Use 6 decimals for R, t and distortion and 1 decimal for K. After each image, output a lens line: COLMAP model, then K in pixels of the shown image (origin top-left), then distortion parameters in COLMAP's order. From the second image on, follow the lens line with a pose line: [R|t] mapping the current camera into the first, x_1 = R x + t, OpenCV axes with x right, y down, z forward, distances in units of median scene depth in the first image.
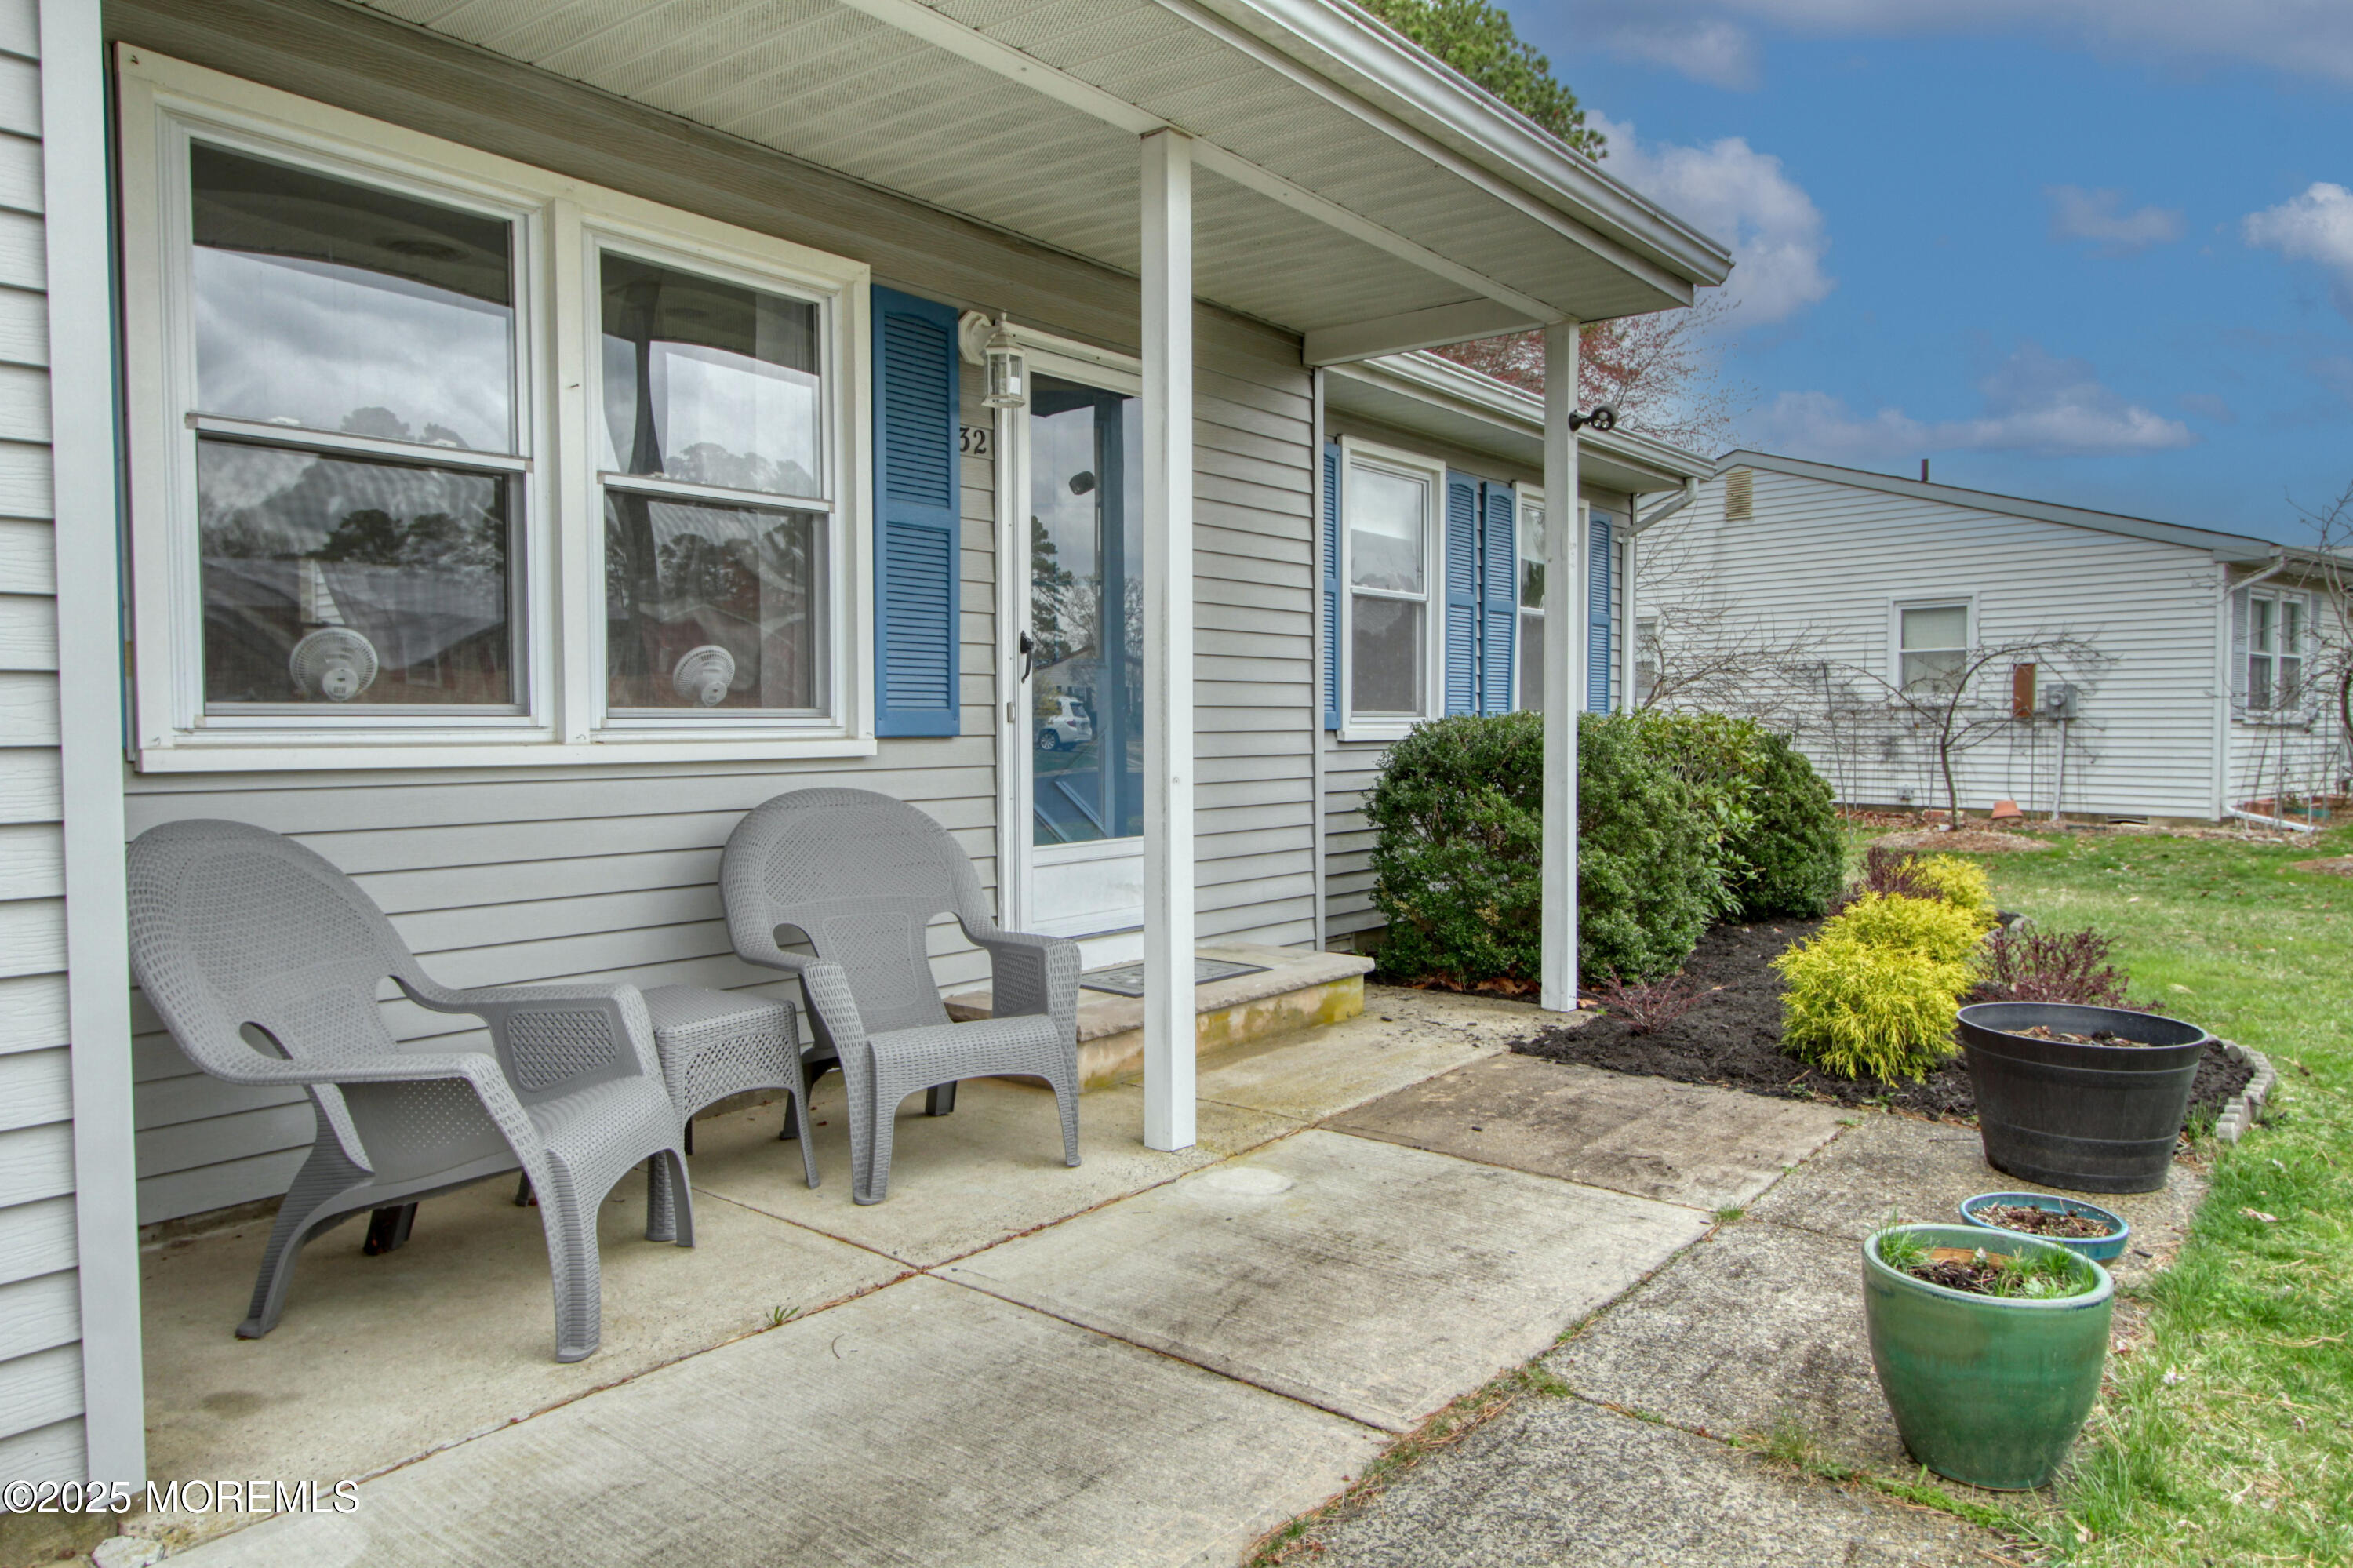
lens RADIAL K [[1539.5, 0, 1176.5], [0, 1539.5, 784.0], [0, 0, 1]] dist [-0.000404, -0.000059]
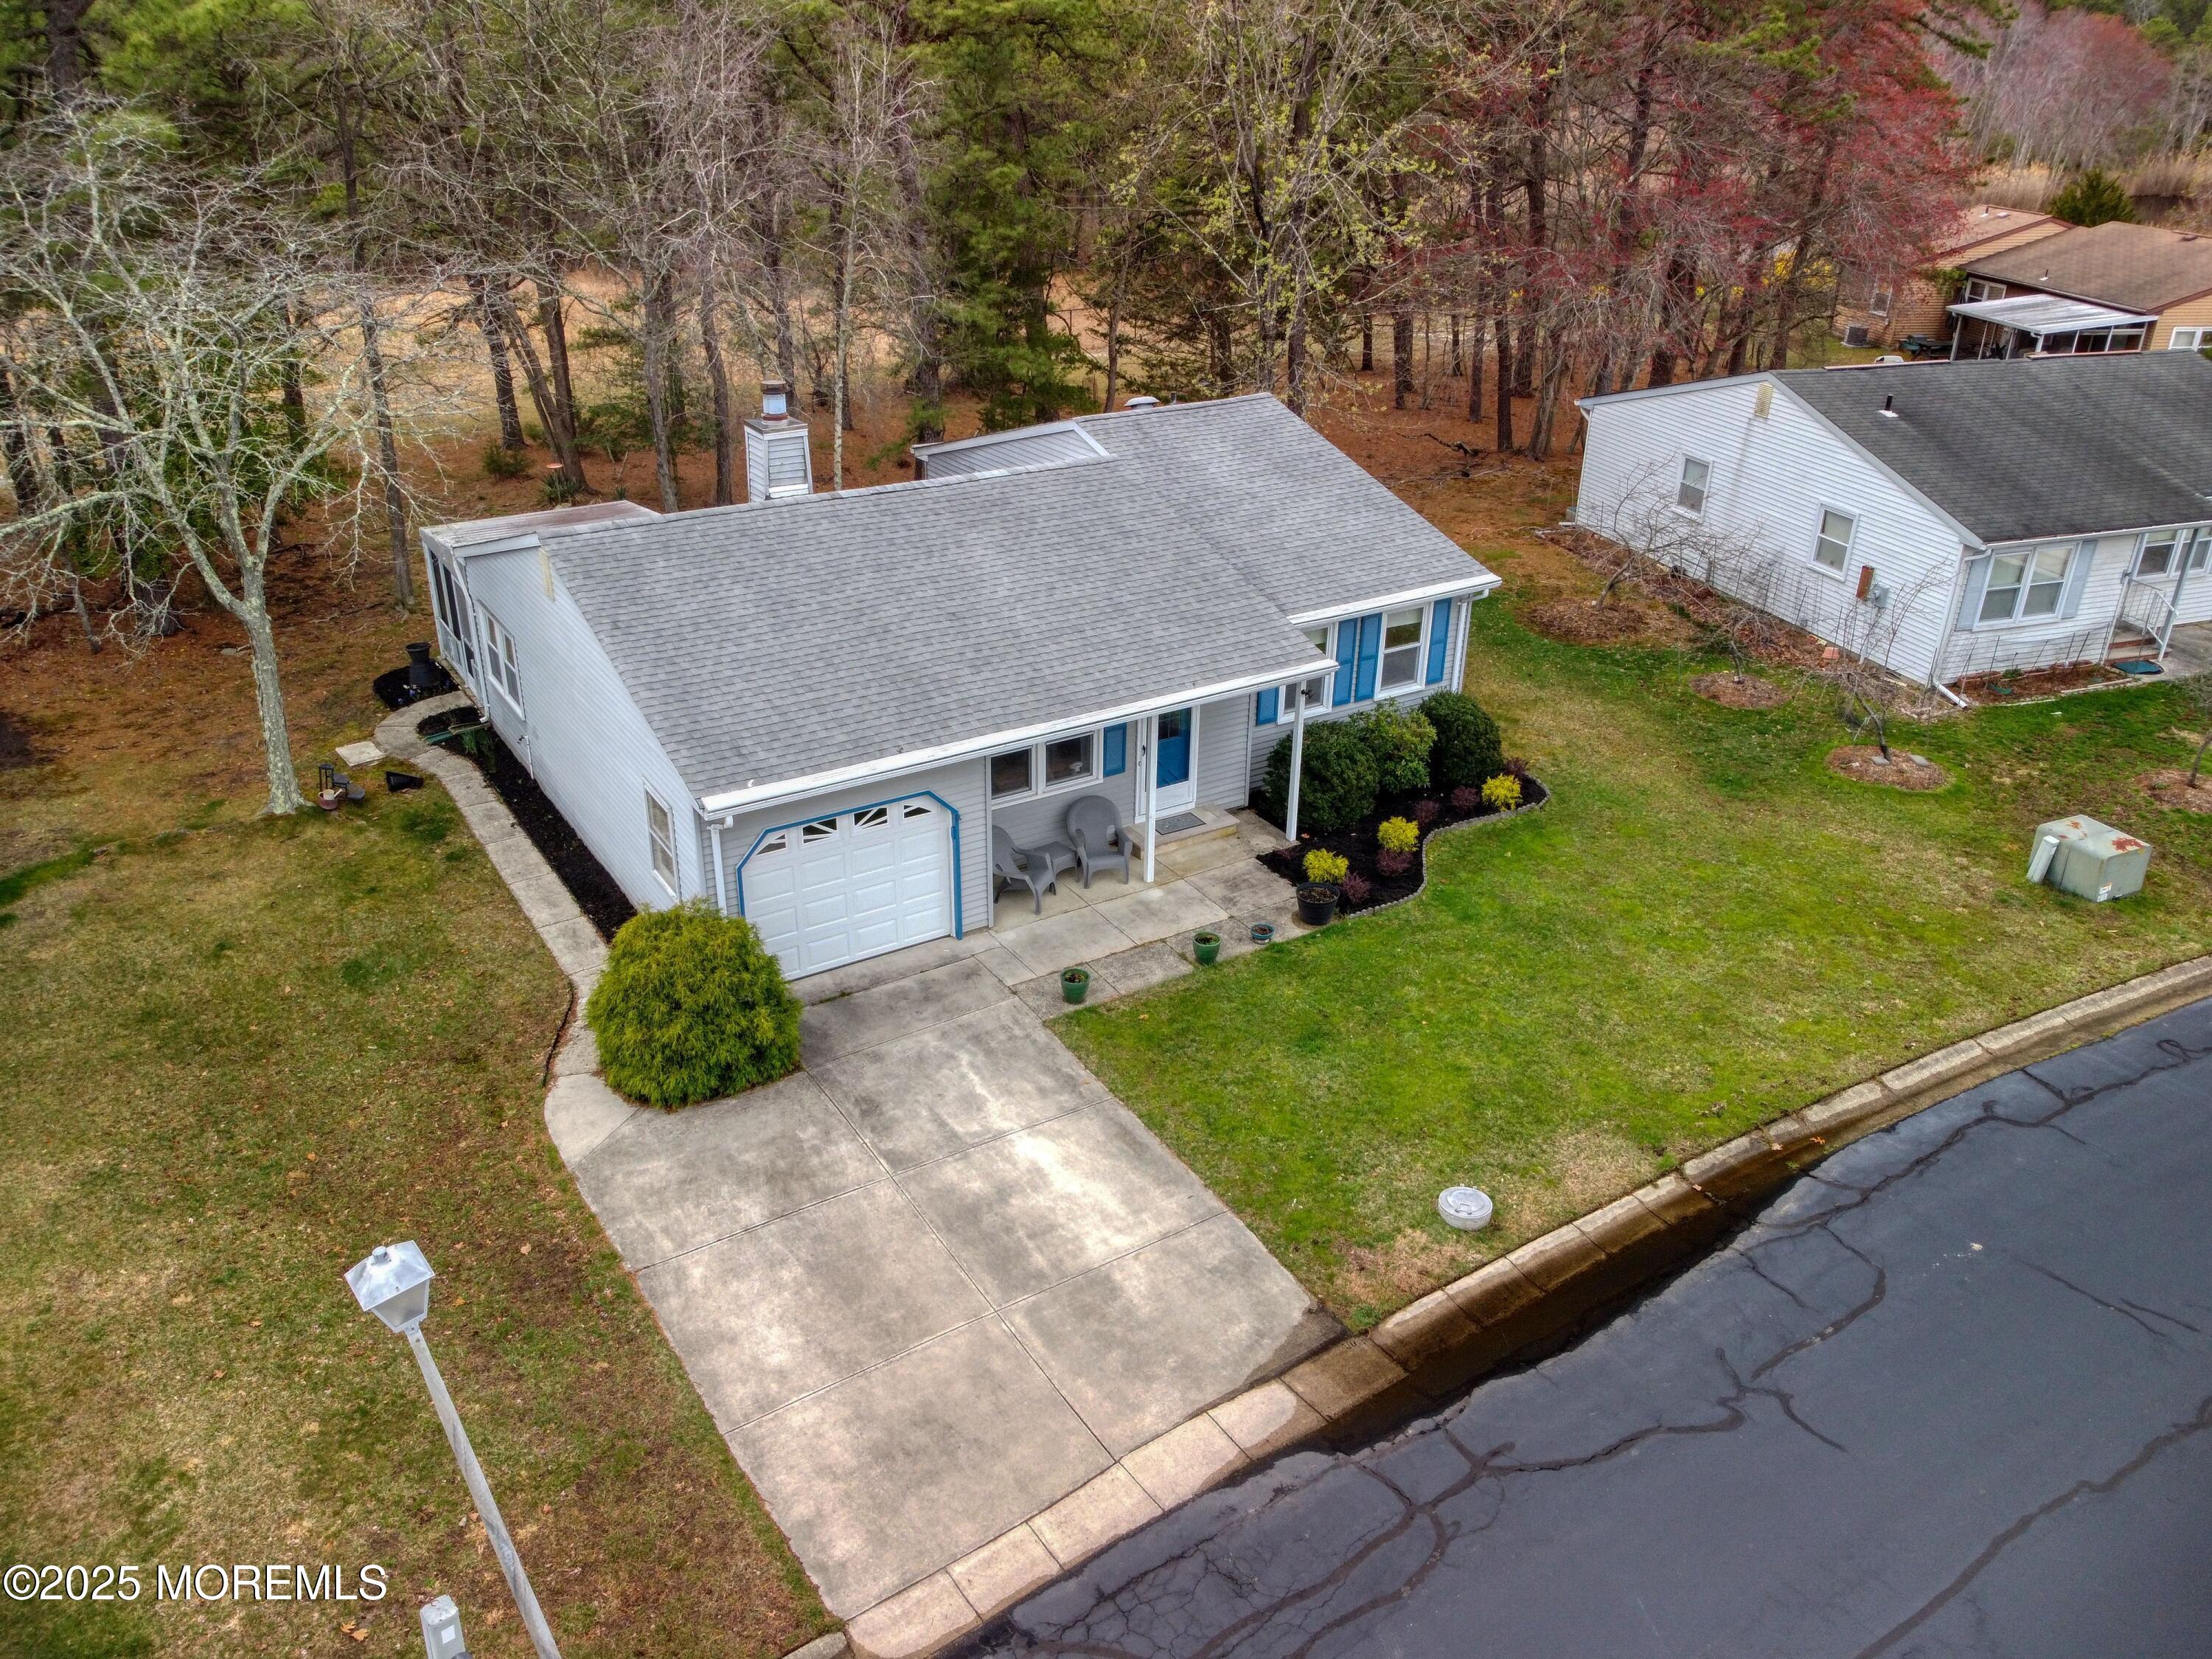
lens RADIAL K [[1679.7, 0, 1106.0], [0, 1679.7, 829.5], [0, 0, 1]] dist [0.000372, -0.006595]
pose [[0.942050, 0.165856, -0.291605, 1.443262], [-0.031806, 0.909478, 0.414534, -2.197057], [0.333961, -0.381237, 0.862049, -3.729752]]
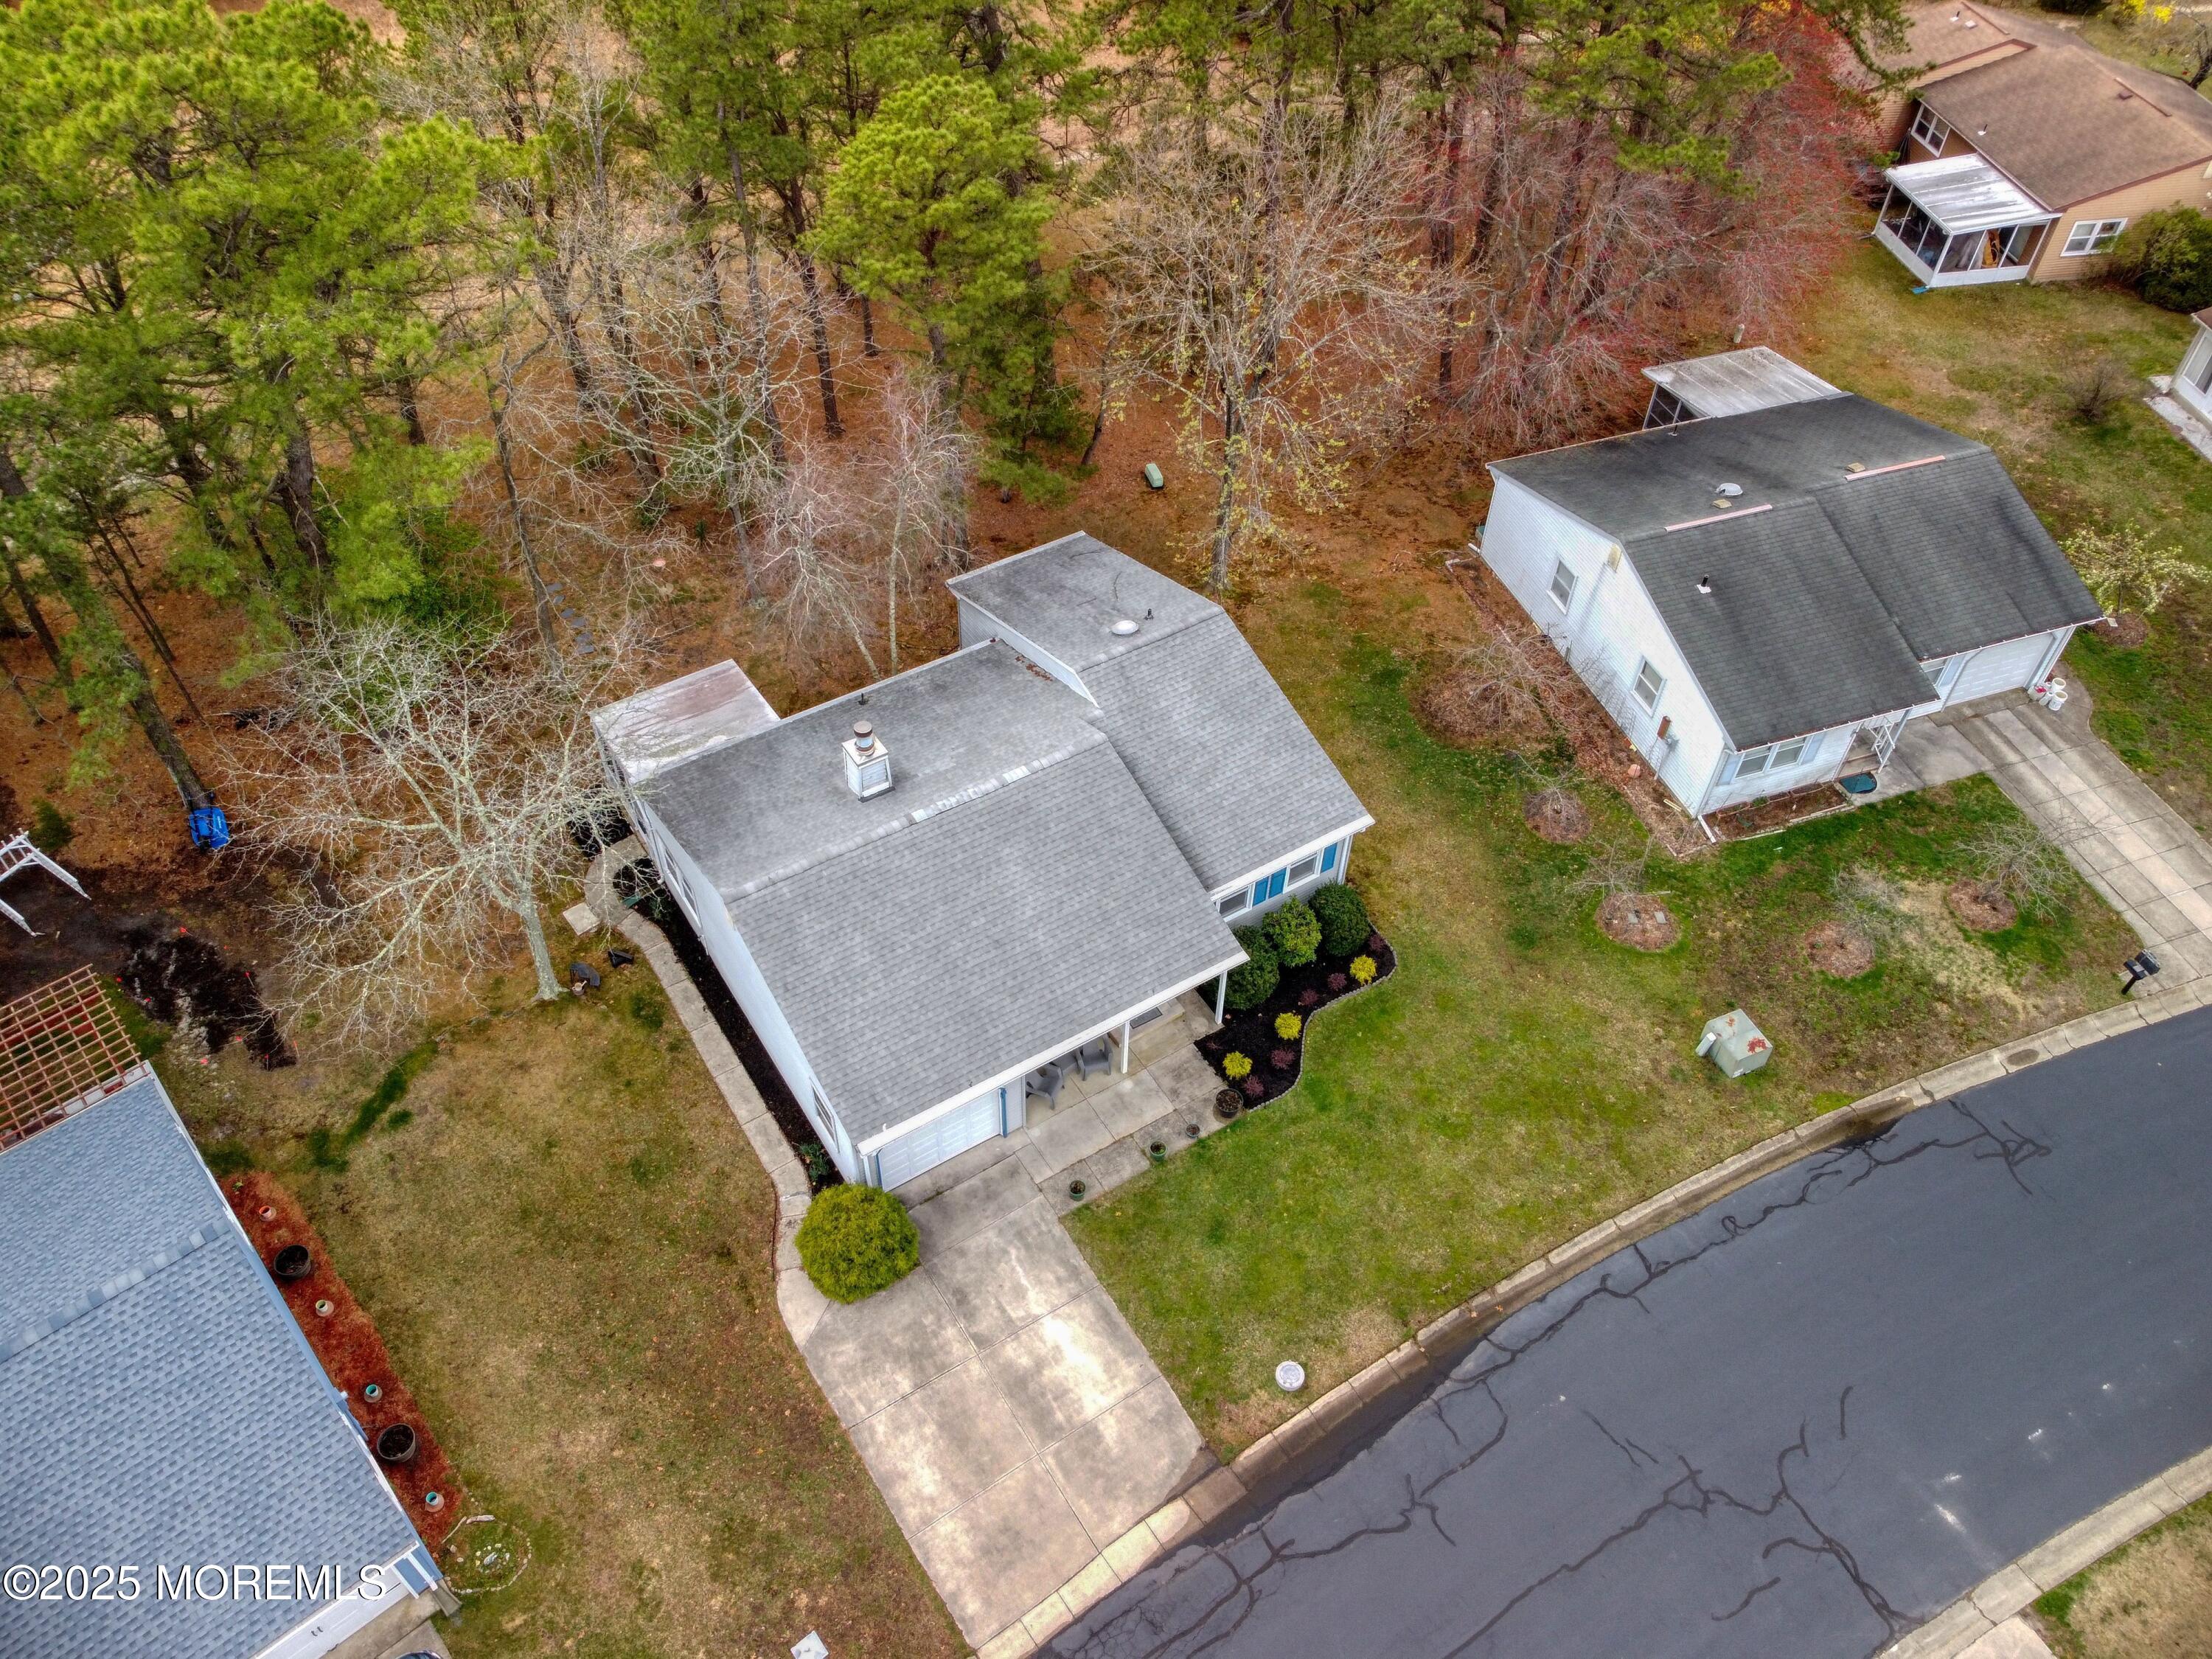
lens RADIAL K [[1679.7, 0, 1106.0], [0, 1679.7, 829.5], [0, 0, 1]] dist [0.000372, -0.006595]
pose [[0.942159, 0.263285, -0.207407, 1.367467], [-0.038284, 0.699306, 0.713797, -6.755030], [0.332973, -0.664570, 0.668937, -3.952539]]
